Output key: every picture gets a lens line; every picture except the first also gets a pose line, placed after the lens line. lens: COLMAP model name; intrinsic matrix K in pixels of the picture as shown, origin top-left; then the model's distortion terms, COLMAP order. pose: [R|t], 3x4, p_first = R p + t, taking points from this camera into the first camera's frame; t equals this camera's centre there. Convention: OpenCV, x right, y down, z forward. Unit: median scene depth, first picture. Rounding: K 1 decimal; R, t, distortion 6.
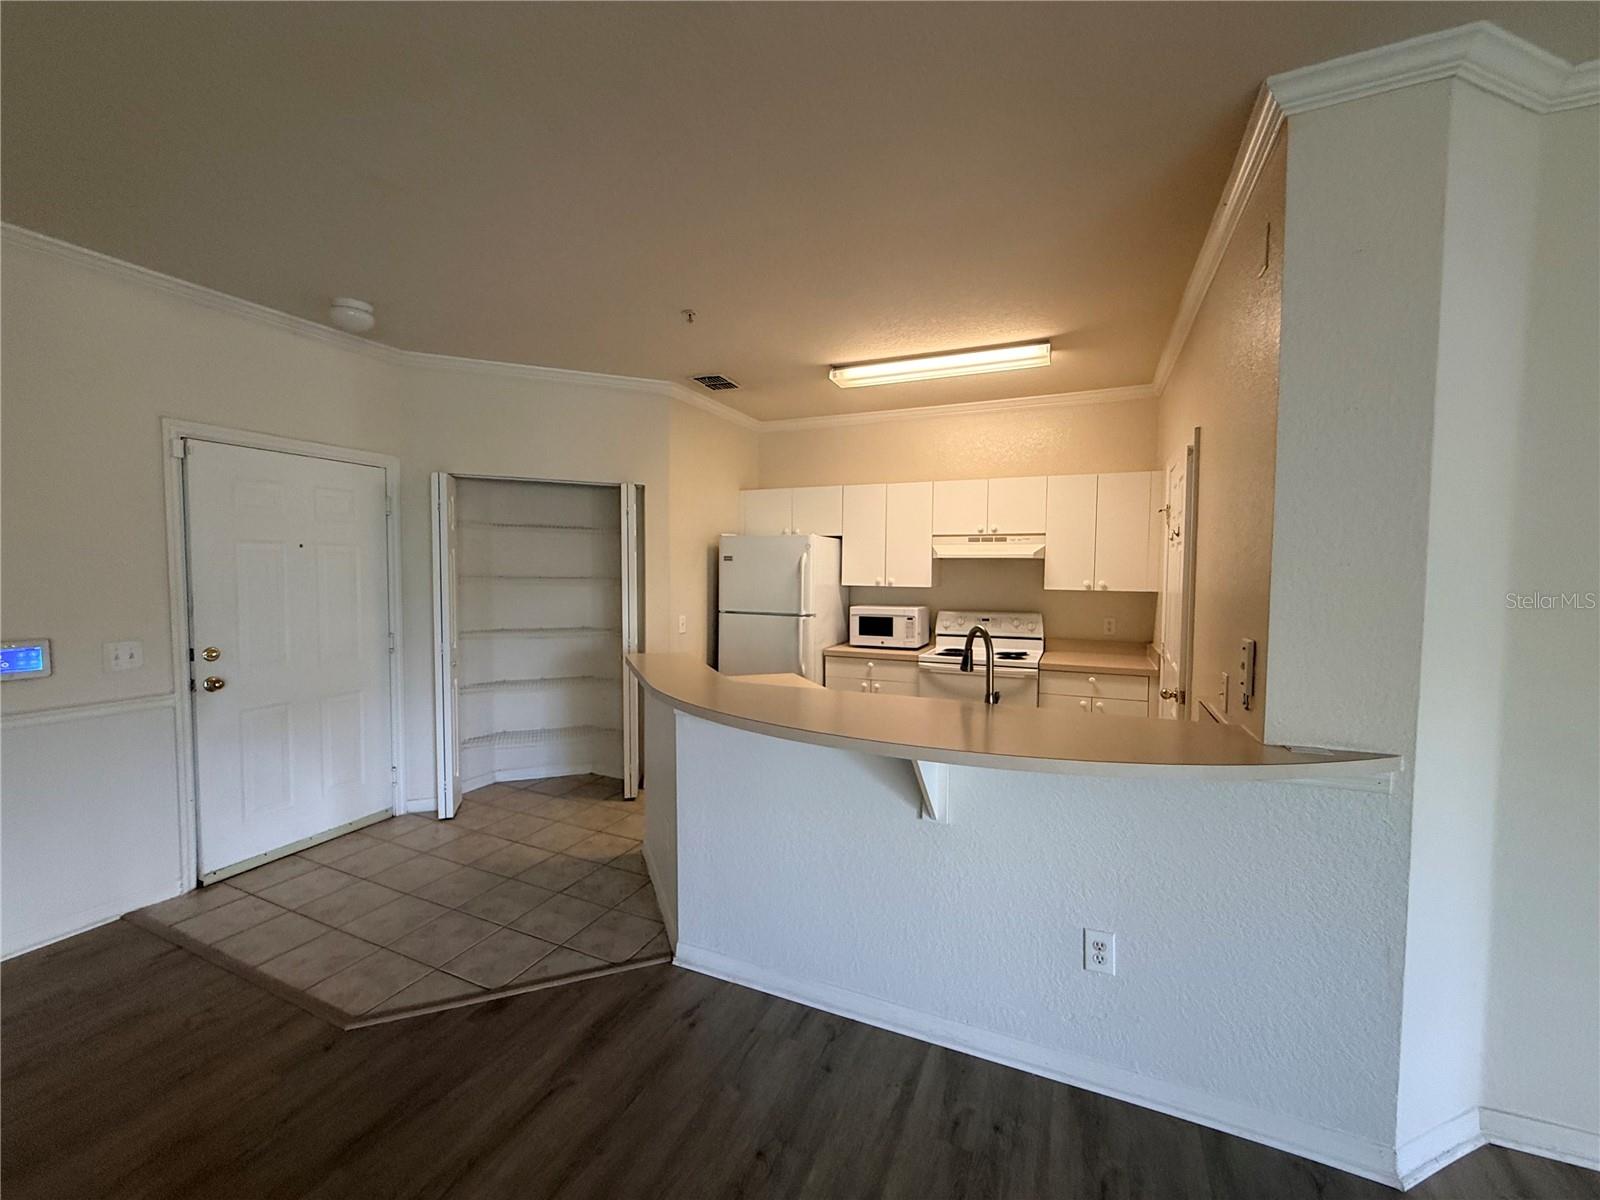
lens RADIAL K [[639.4, 0, 795.8], [0, 639.4, 596.5], [0, 0, 1]] dist [-0.000348, 0.000637]
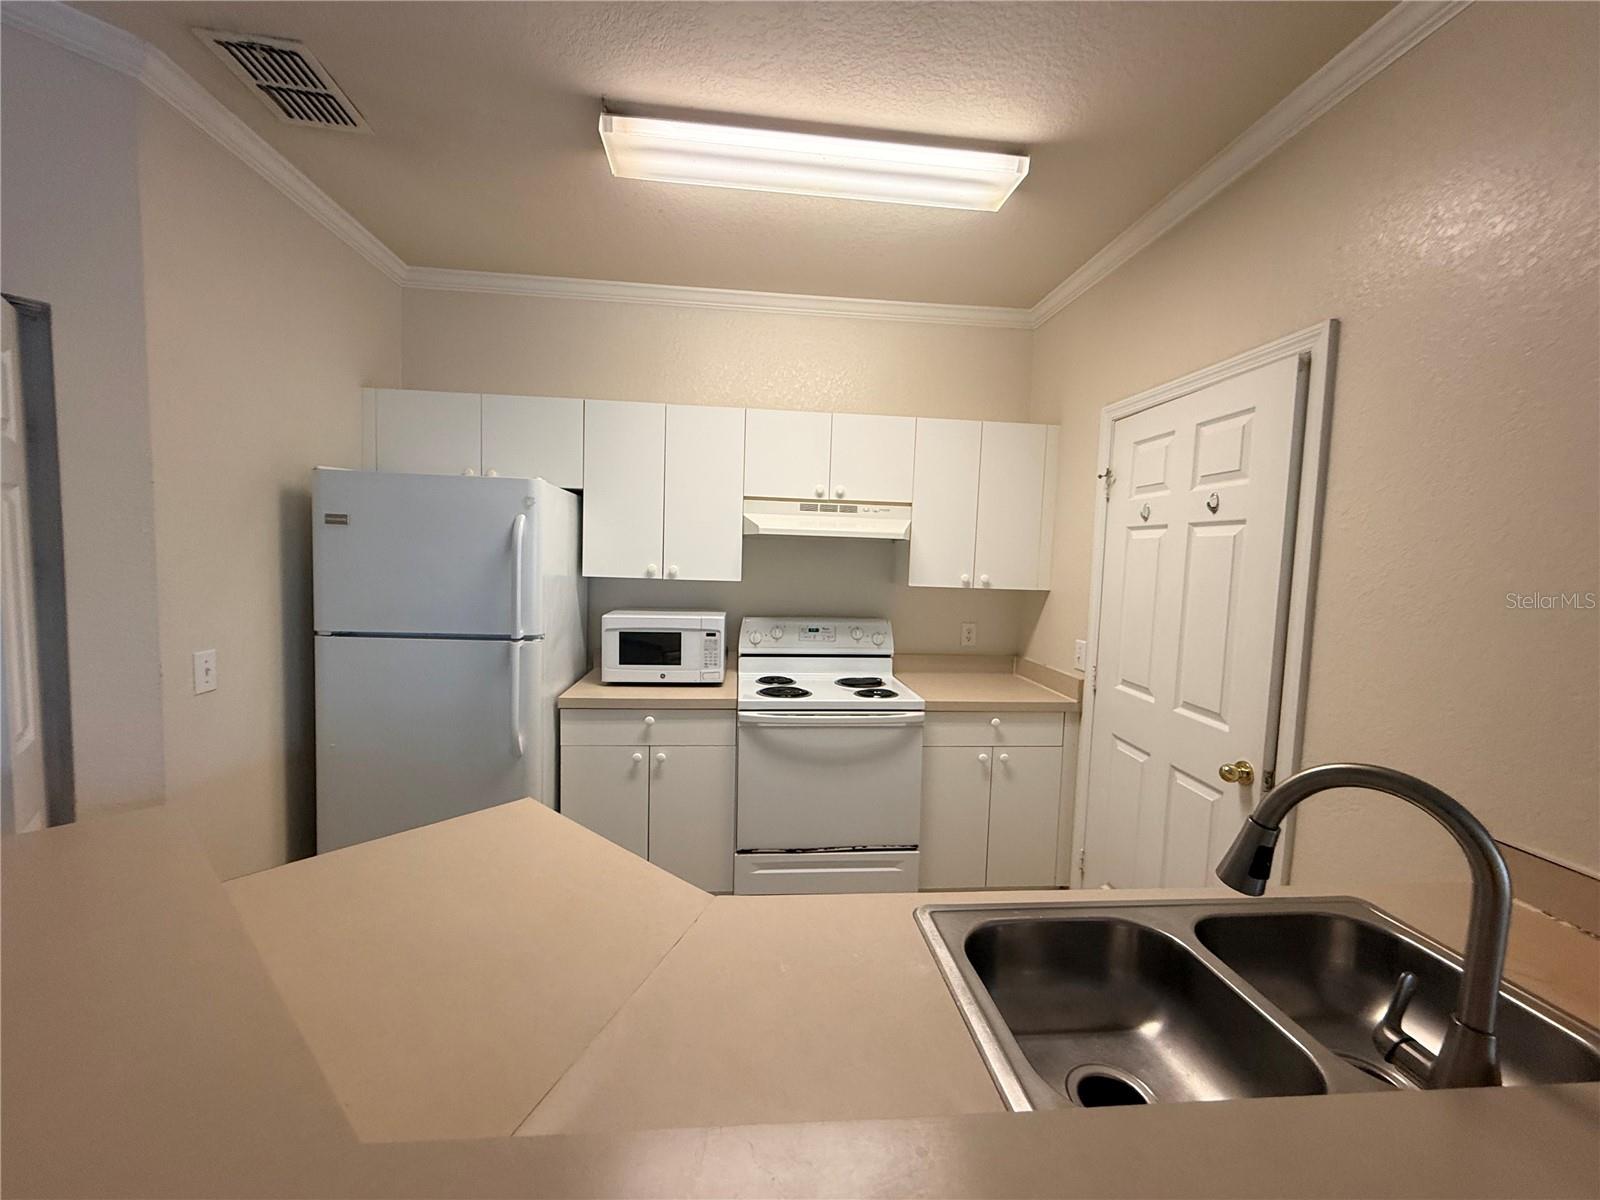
lens RADIAL K [[639.4, 0, 798.0], [0, 639.4, 598.7], [0, 0, 1]] dist [-0.000348, 0.000637]
pose [[0.870877, -0.014537, 0.491286, -0.044181], [-0.005008, 0.999248, 0.038443, -0.022200], [-0.491475, -0.035940, 0.870150, 0.445025]]
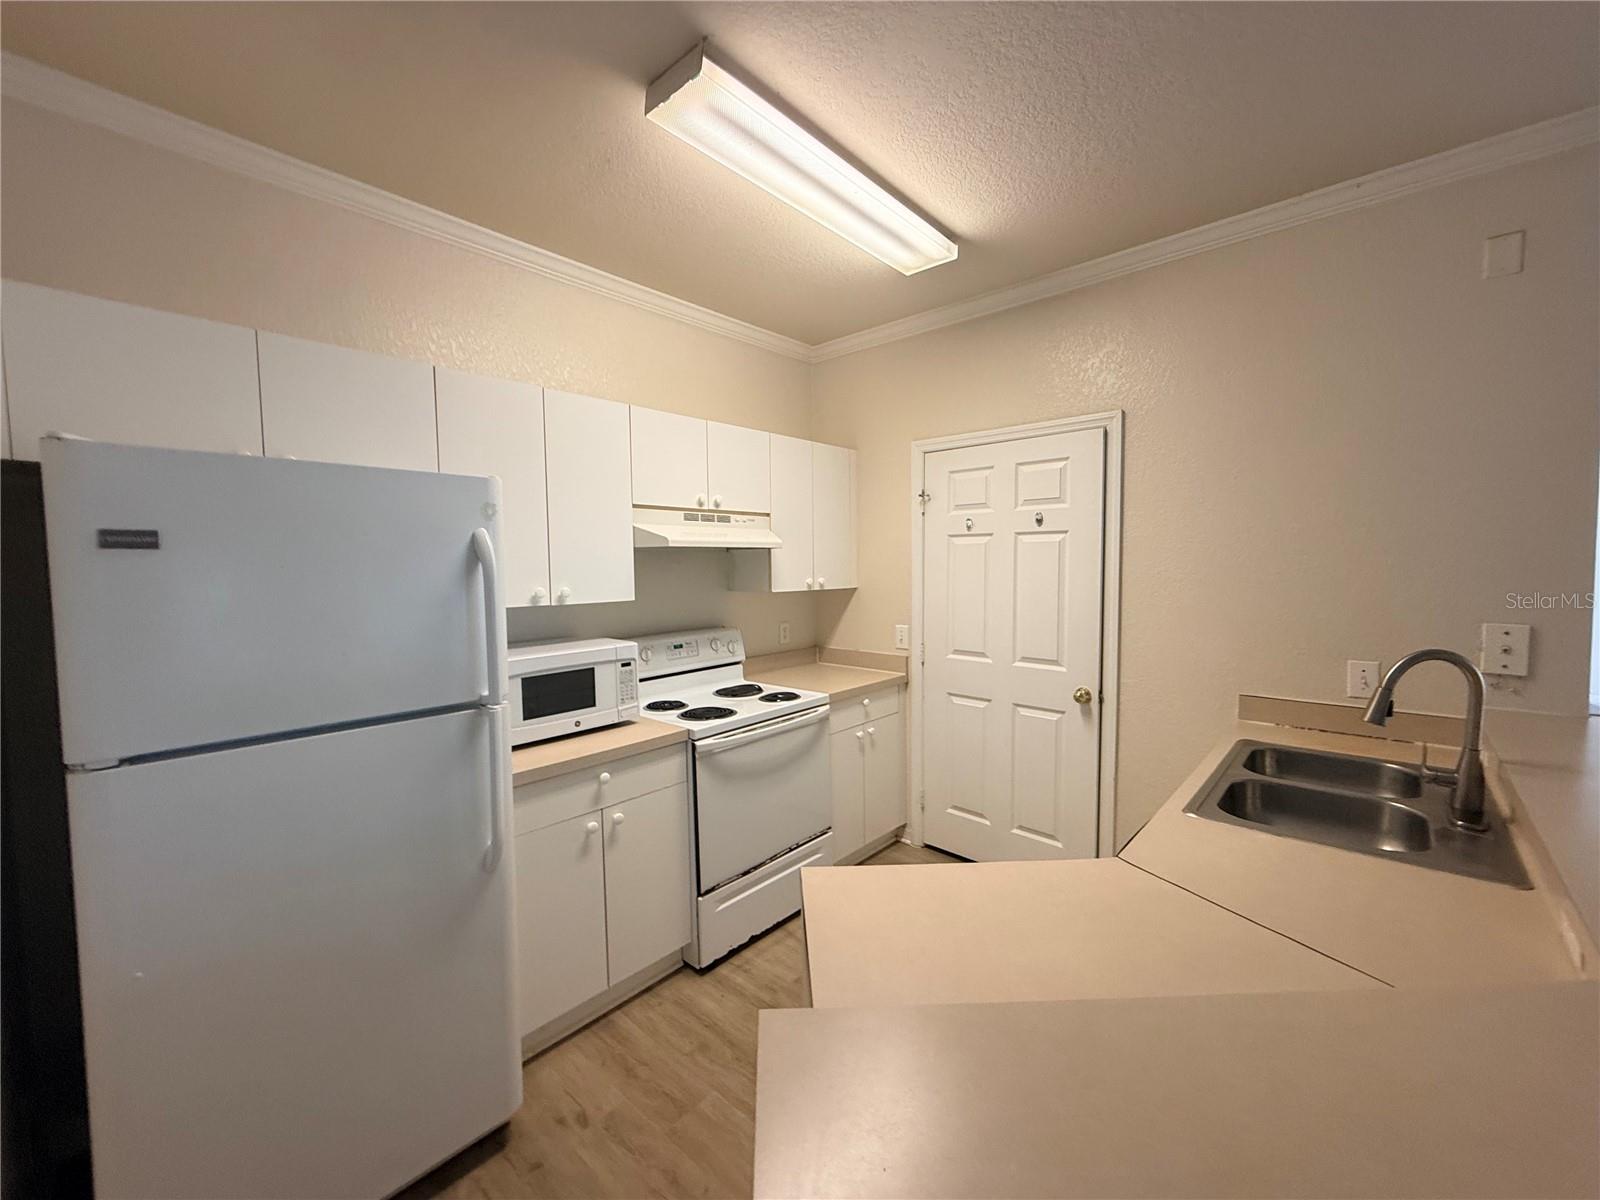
lens RADIAL K [[639.4, 0, 797.6], [0, 639.4, 599.0], [0, 0, 1]] dist [-0.000348, 0.000637]
pose [[0.314354, -0.066458, 0.946977, -0.265038], [0.051621, 0.997267, 0.052851, -0.038106], [-0.947901, 0.032269, 0.316925, 0.710712]]
